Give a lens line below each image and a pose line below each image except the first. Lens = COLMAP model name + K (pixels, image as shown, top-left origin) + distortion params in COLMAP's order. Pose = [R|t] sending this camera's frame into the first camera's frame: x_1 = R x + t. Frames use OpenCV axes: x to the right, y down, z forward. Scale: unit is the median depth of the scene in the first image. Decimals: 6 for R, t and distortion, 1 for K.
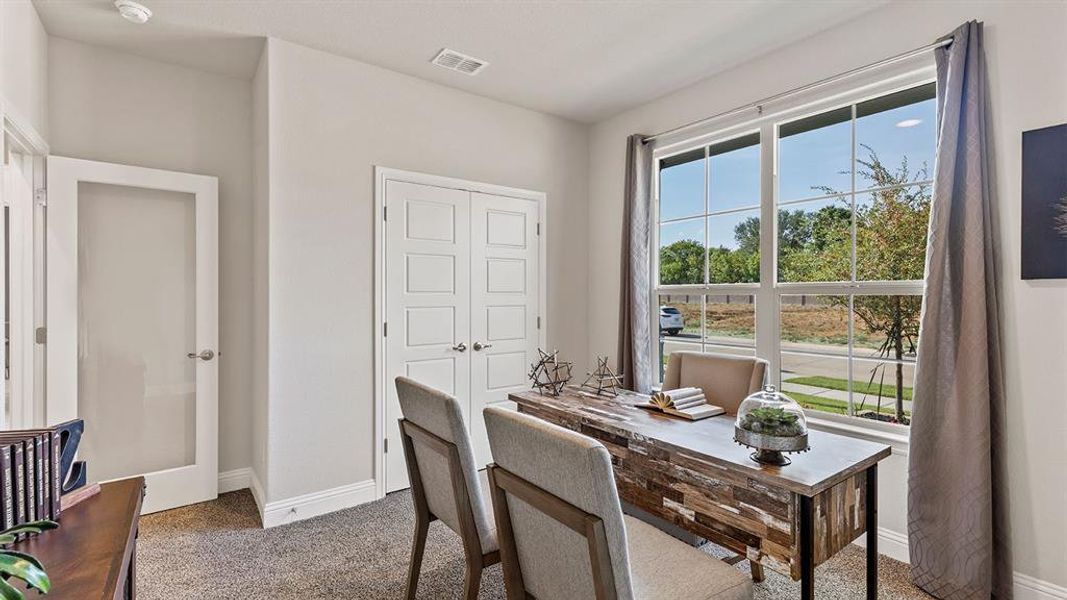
lens RADIAL K [[482.5, 0, 536.5], [0, 482.5, 287.1], [0, 0, 1]] dist [0.006776, -0.000231]
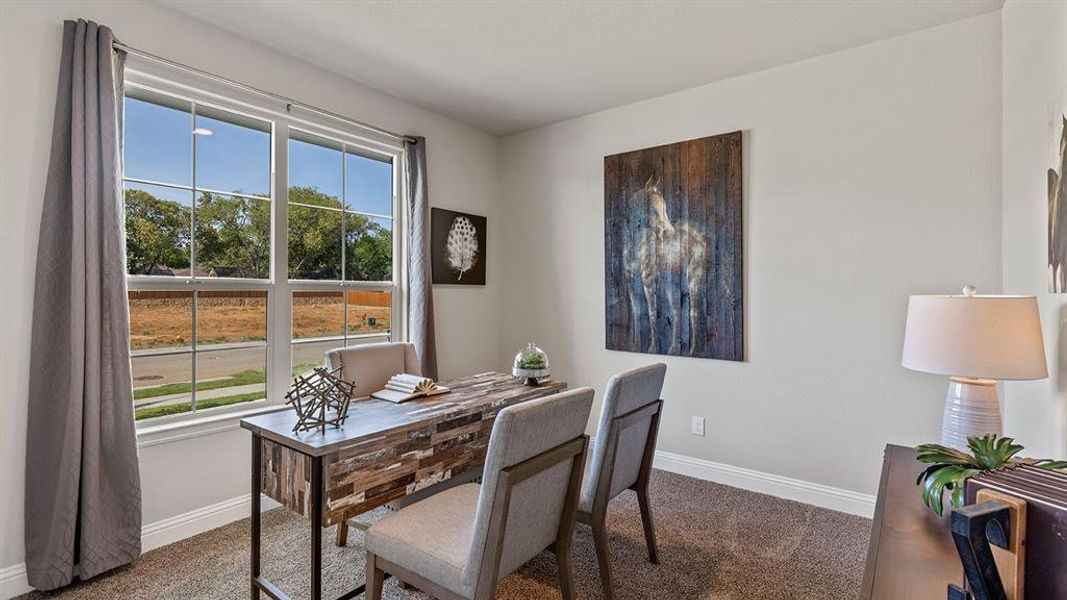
lens RADIAL K [[482.5, 0, 536.5], [0, 482.5, 287.1], [0, 0, 1]] dist [0.006776, -0.000231]
pose [[-0.277773, 0.013771, 0.960548, -0.808149], [-0.016835, 0.999674, -0.019201, 0.028485], [-0.960499, -0.021504, -0.277450, 0.943999]]
